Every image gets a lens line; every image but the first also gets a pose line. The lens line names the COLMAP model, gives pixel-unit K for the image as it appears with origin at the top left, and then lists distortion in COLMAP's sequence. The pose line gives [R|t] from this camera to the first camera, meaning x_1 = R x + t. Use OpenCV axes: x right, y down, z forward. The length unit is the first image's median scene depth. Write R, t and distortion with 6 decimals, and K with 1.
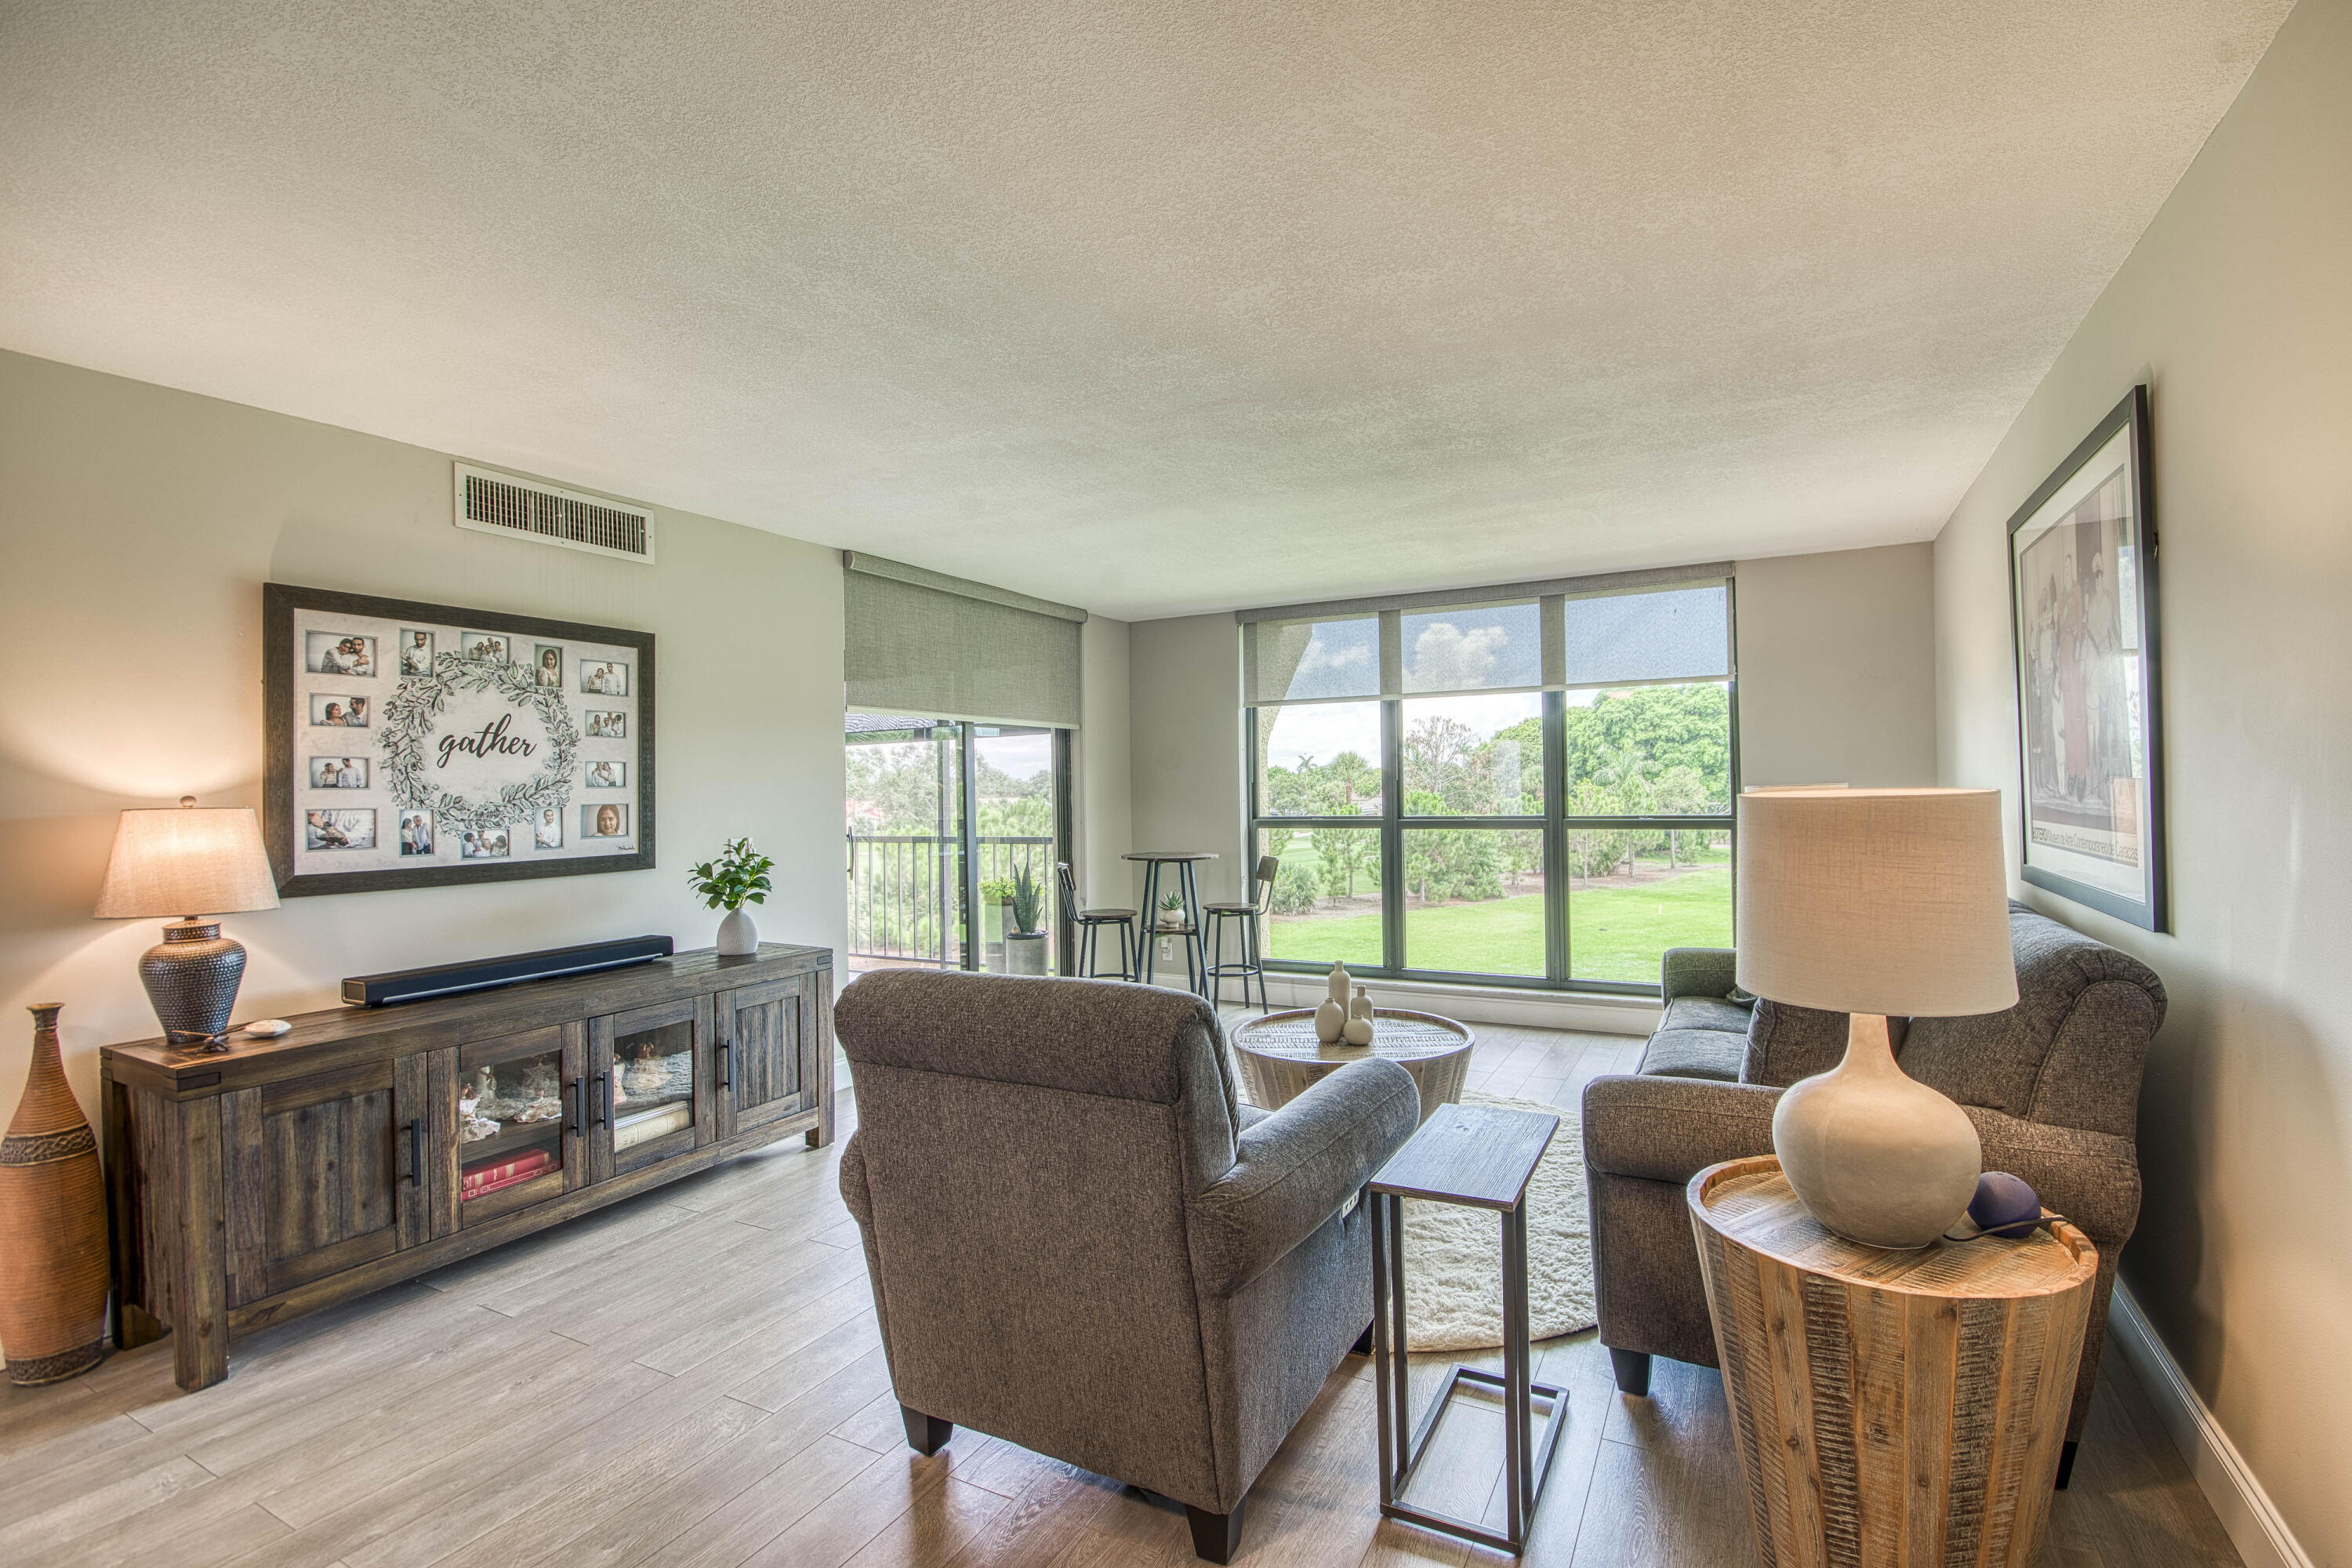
lens RADIAL K [[1041.6, 0, 1227.3], [0, 1041.6, 781.9], [0, 0, 1]] dist [0.001572, -0.005745]
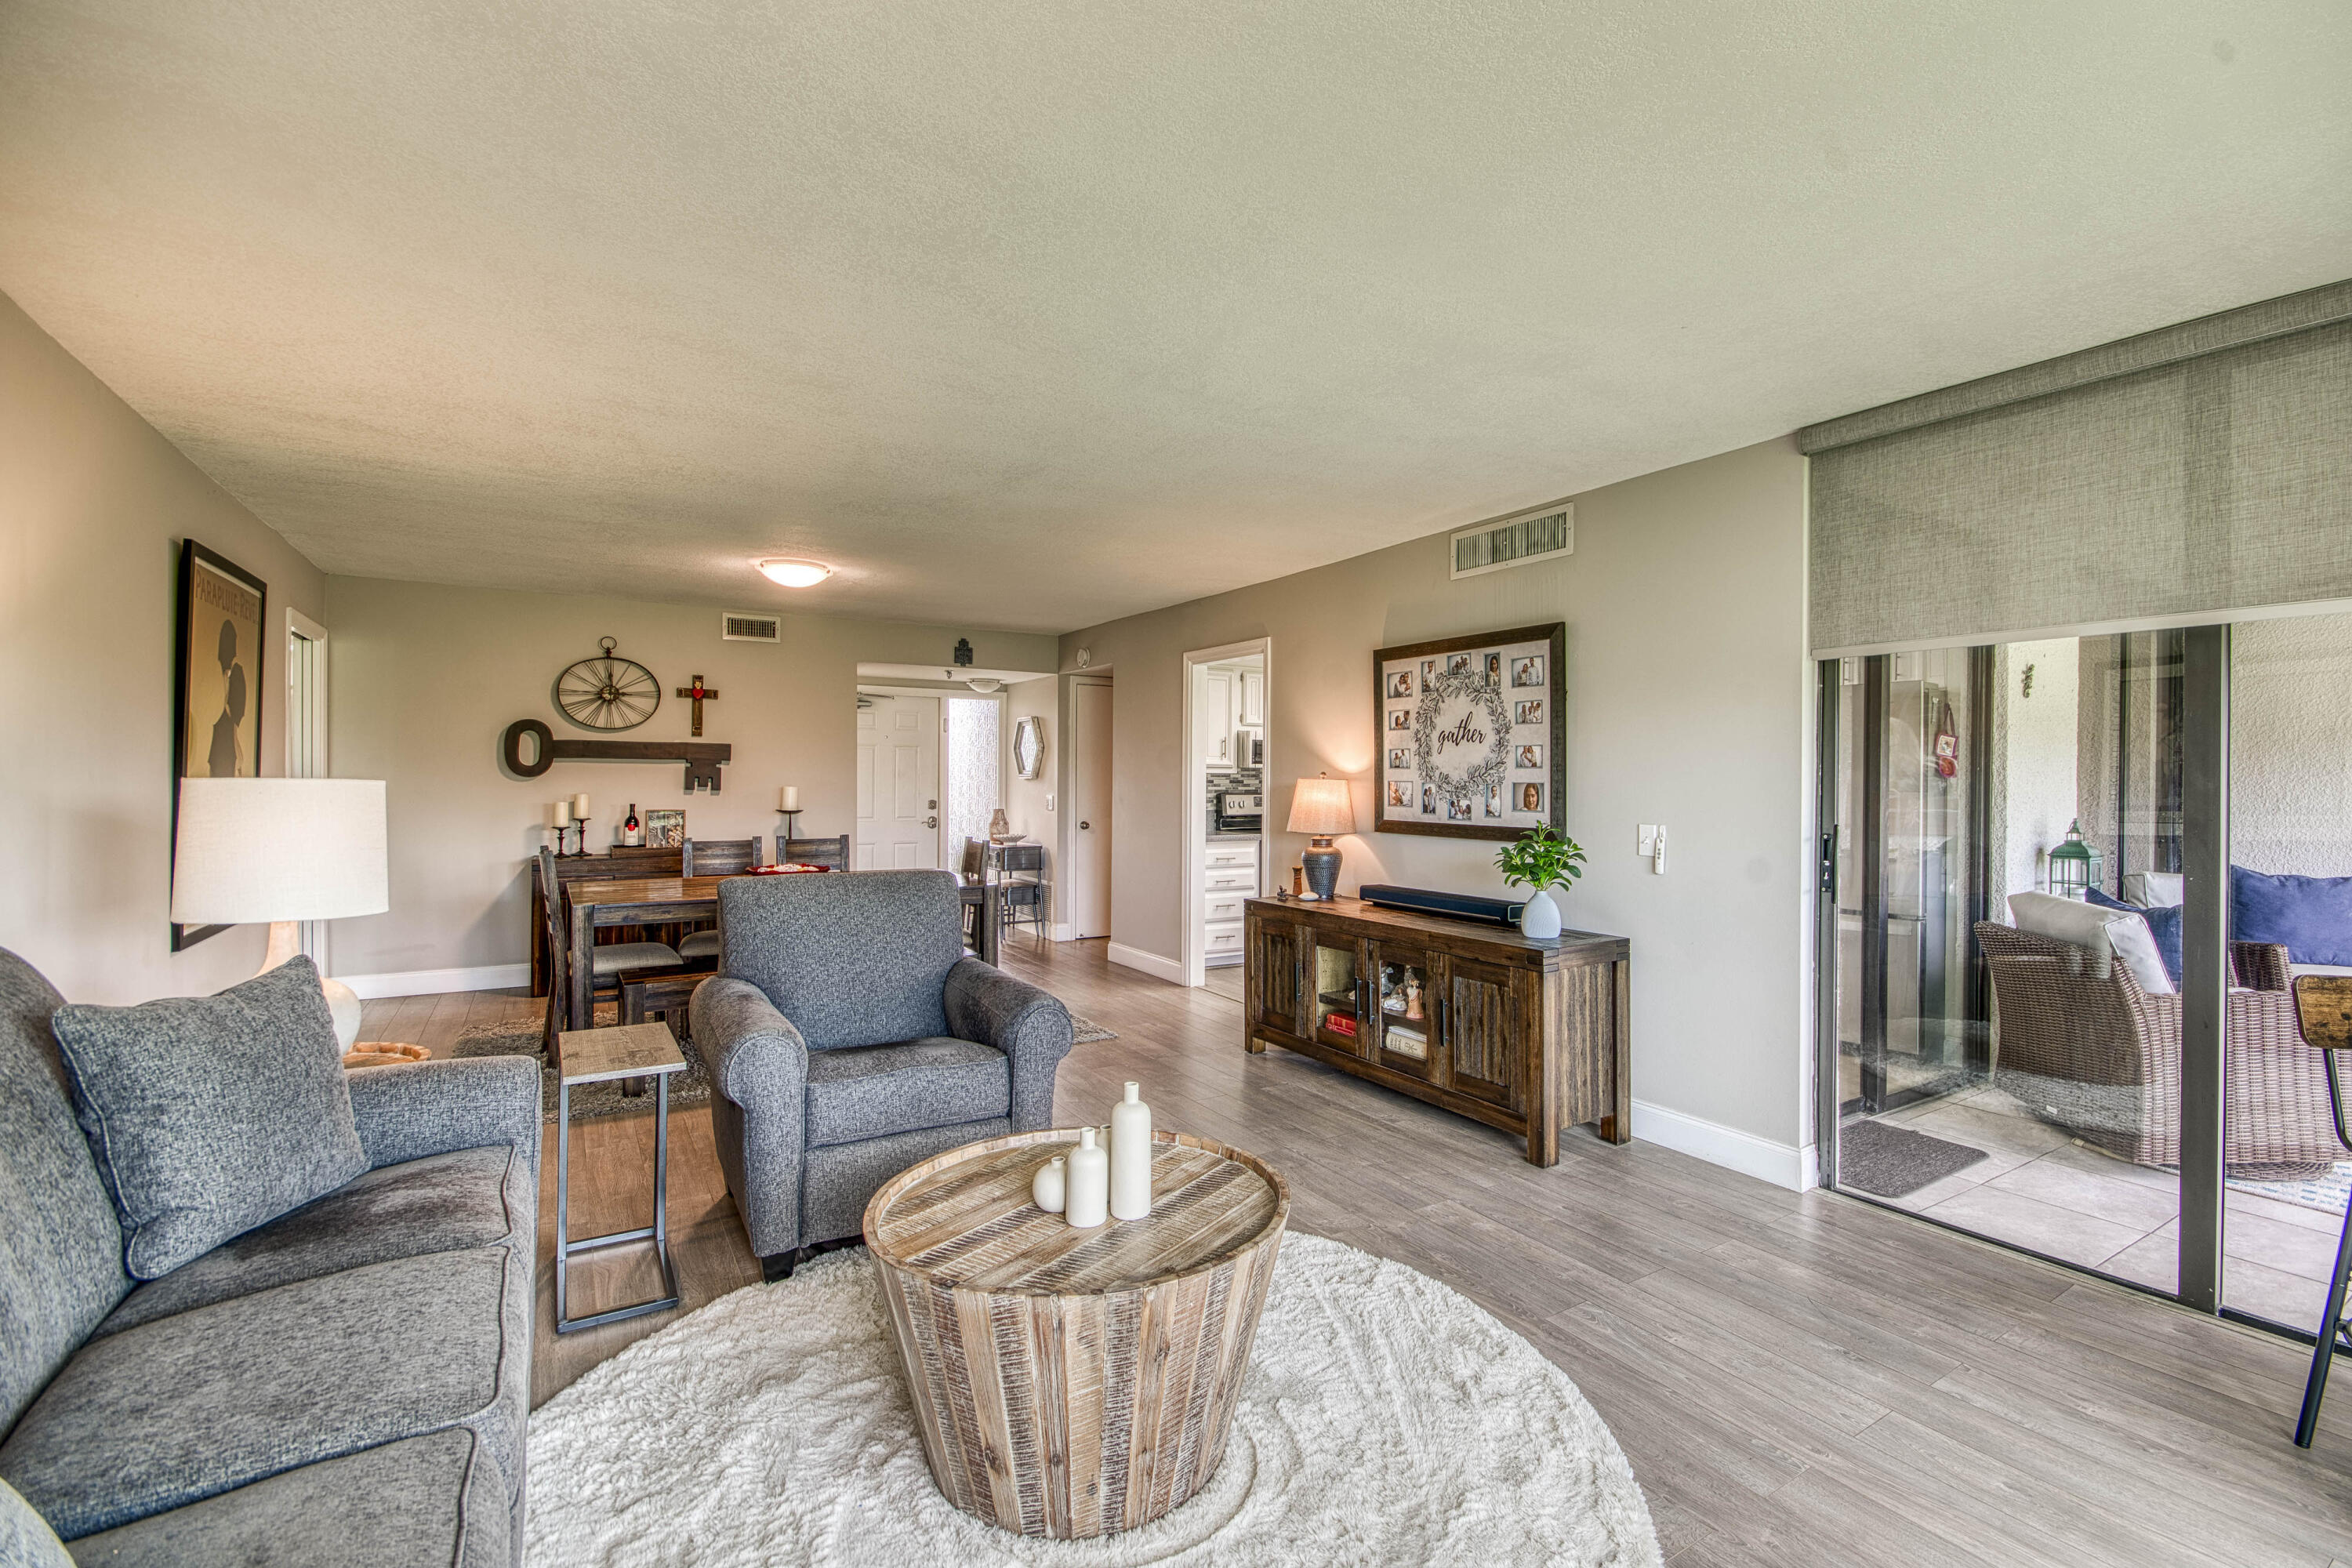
lens RADIAL K [[1041.6, 0, 1231.1], [0, 1041.6, 779.4], [0, 0, 1]] dist [0.001572, -0.005745]
pose [[-0.507710, 0.016312, -0.861374, 0.563544], [0.009576, 0.999866, 0.013291, -0.000481], [0.861475, -0.001501, -0.507798, 1.335161]]
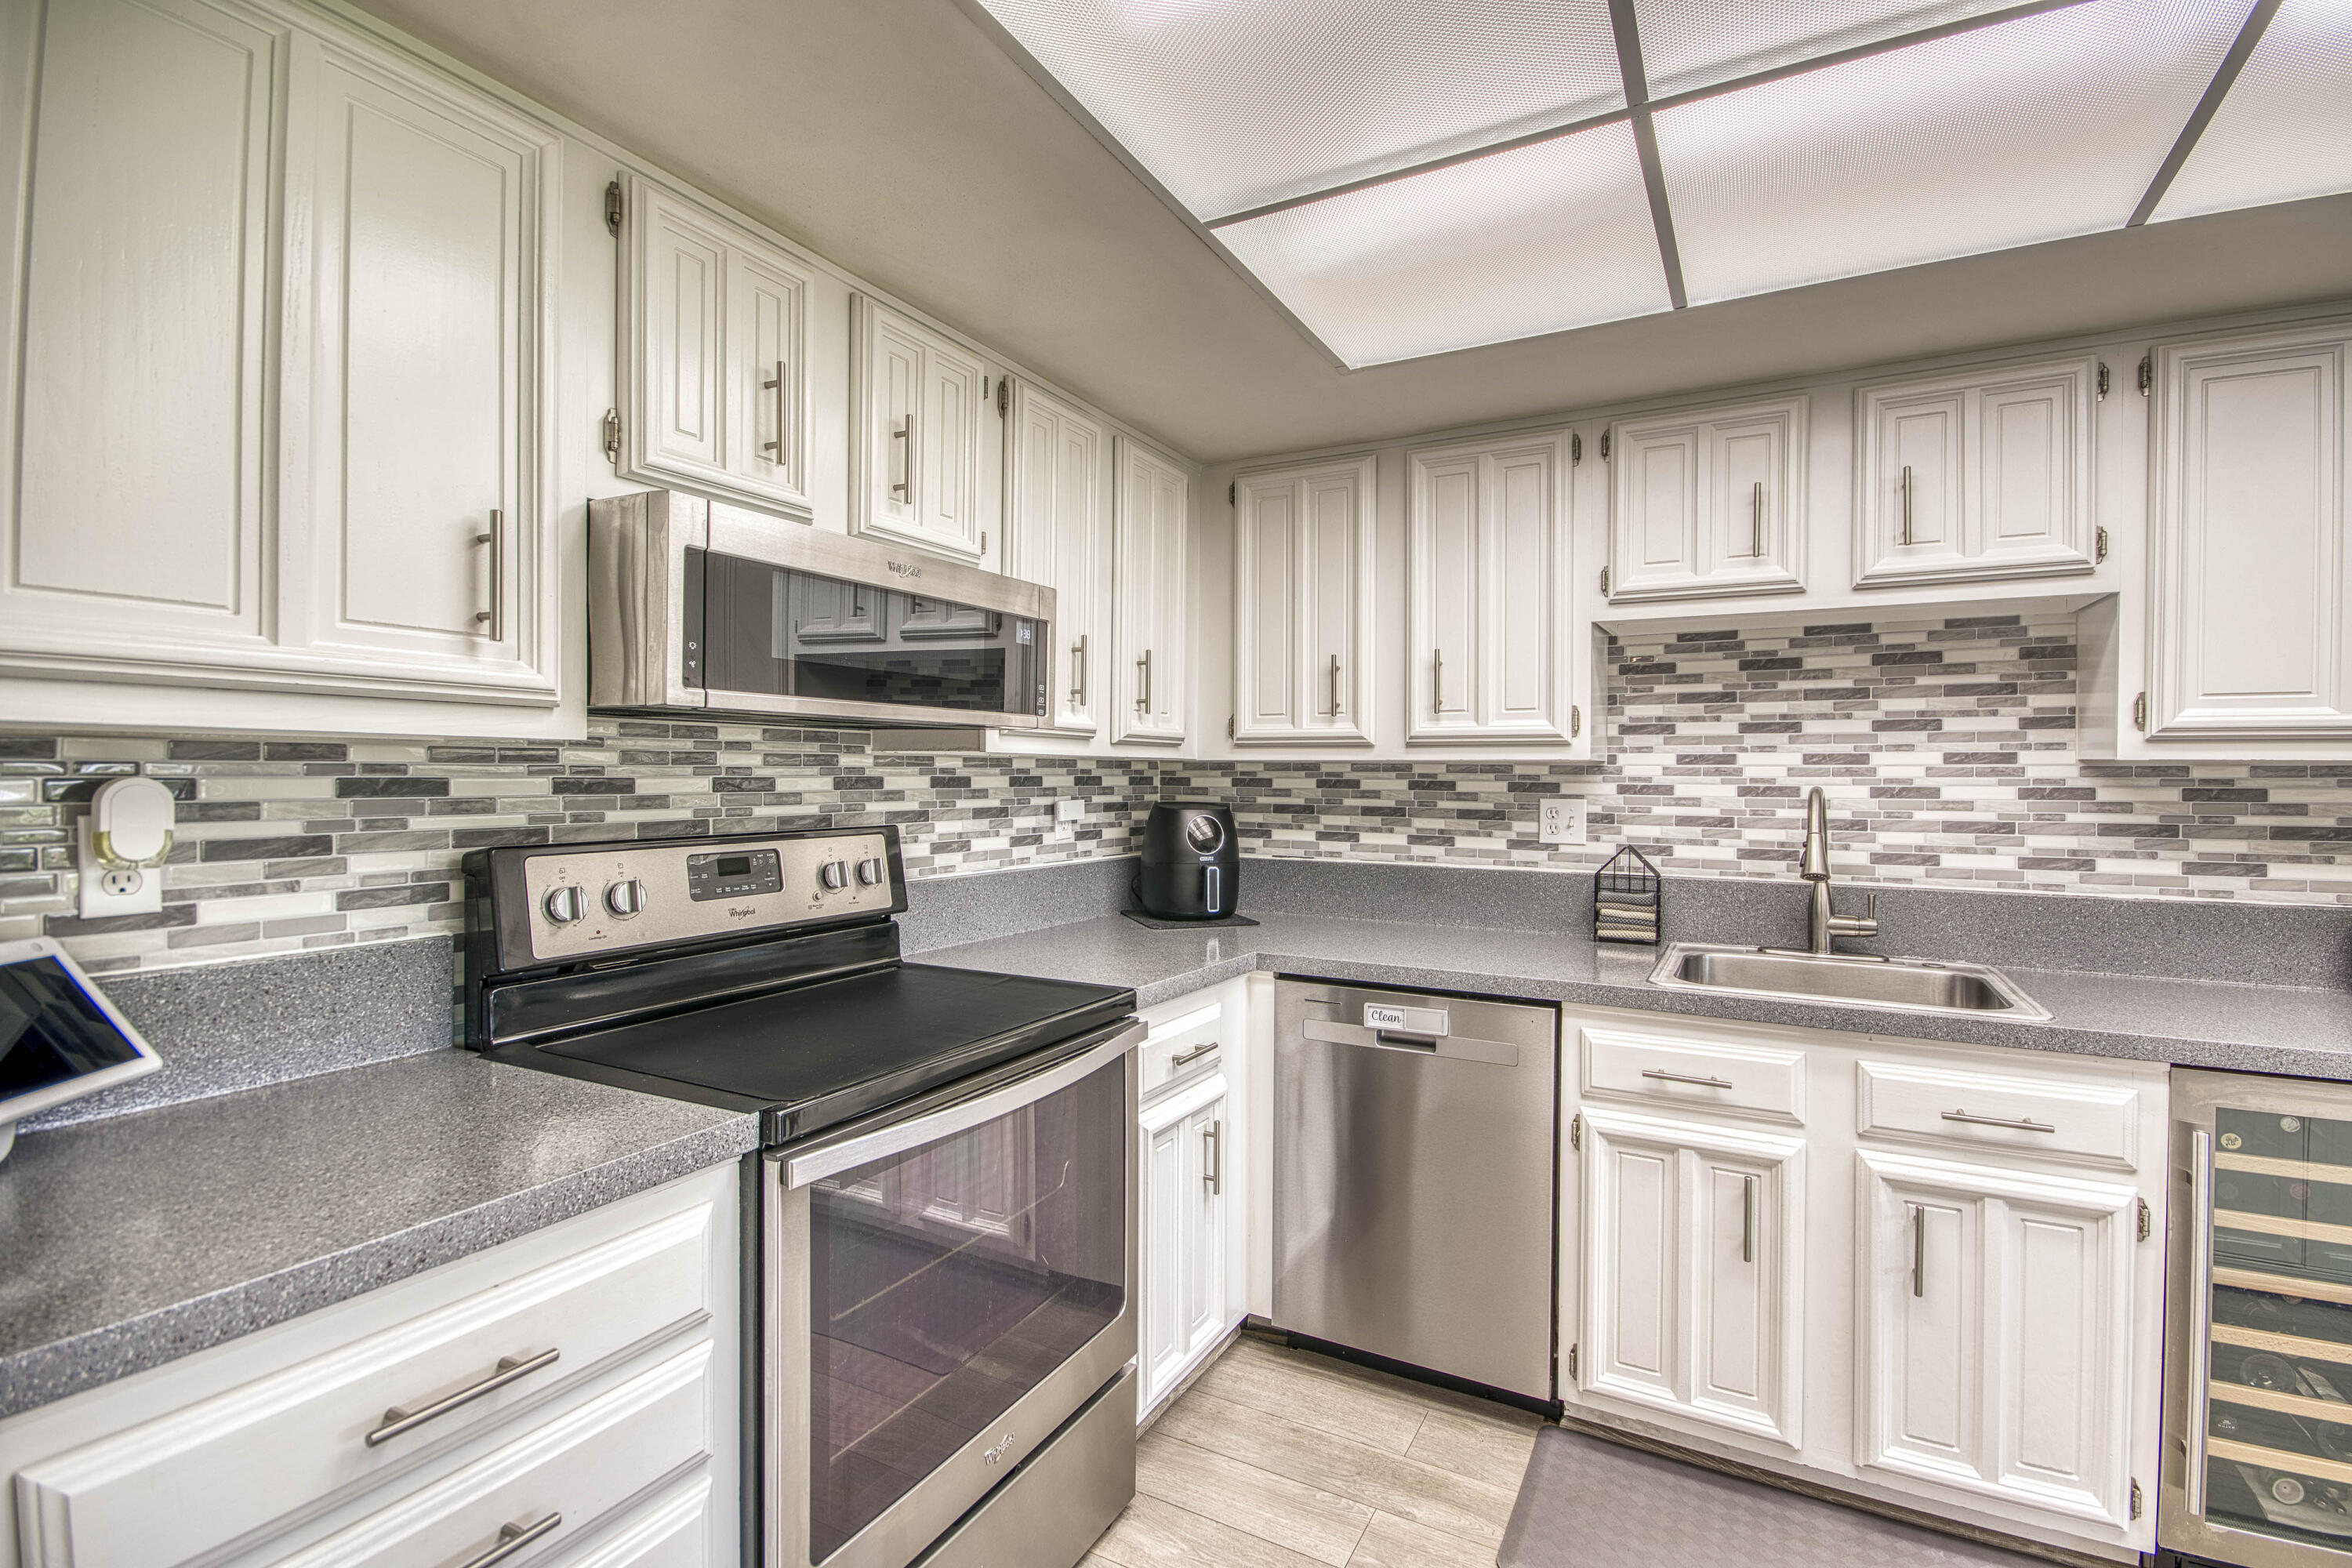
lens RADIAL K [[1041.6, 0, 1230.6], [0, 1041.6, 781.5], [0, 0, 1]] dist [0.001572, -0.005745]
pose [[-0.011001, 0.022280, -0.999691, -0.883181], [0.002604, 0.999749, 0.022252, 0.022618], [0.999936, -0.002358, -0.011056, 0.512274]]
